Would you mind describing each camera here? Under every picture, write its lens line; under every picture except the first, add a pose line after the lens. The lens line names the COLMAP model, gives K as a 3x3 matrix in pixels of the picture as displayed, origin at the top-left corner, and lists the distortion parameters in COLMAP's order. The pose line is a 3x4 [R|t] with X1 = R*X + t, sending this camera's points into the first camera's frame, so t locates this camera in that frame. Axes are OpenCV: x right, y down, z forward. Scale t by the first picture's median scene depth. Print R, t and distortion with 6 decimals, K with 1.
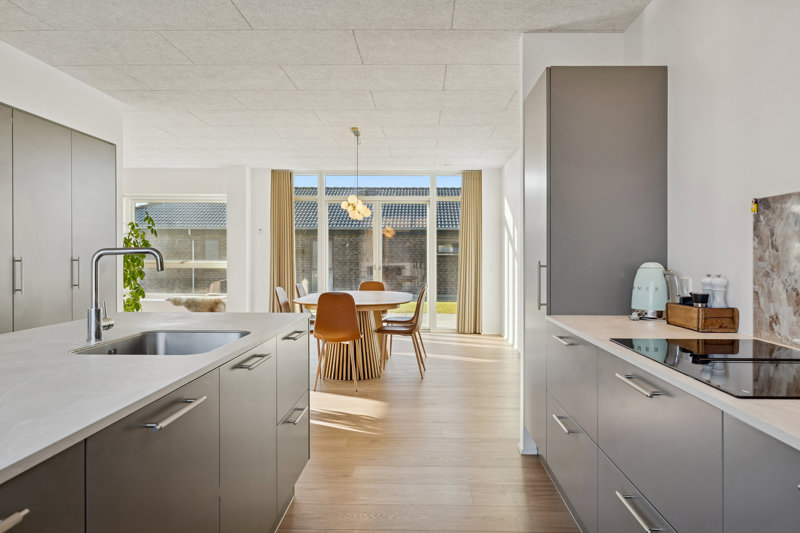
lens RADIAL K [[533.9, 0, 400.0], [0, 533.9, 258.4], [0, 0, 1]] dist [0.002489, 0.000188]
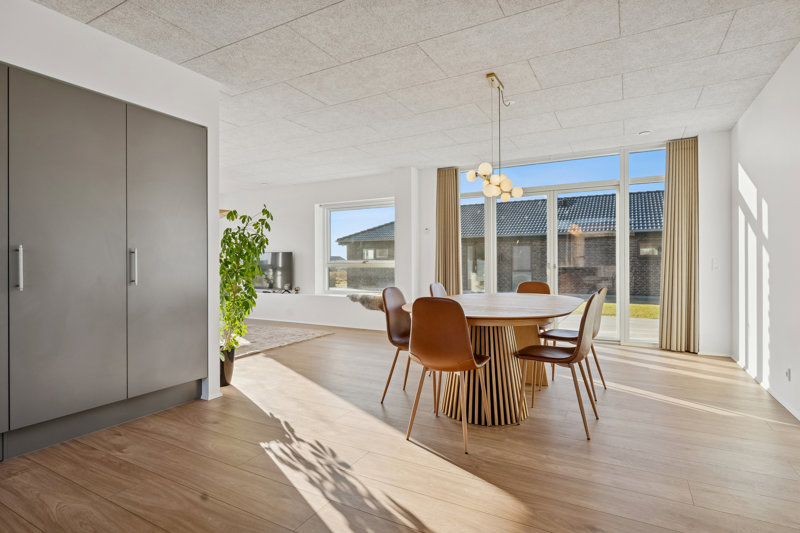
lens RADIAL K [[396.4, 0, 397.7], [0, 396.4, 270.6], [0, 0, 1]] dist [-0.003343, -0.001166]
pose [[0.886770, -0.003013, -0.462200, 0.036684], [0.011349, 0.999819, 0.015257, 0.013492], [0.462071, -0.018775, 0.886644, 0.323514]]
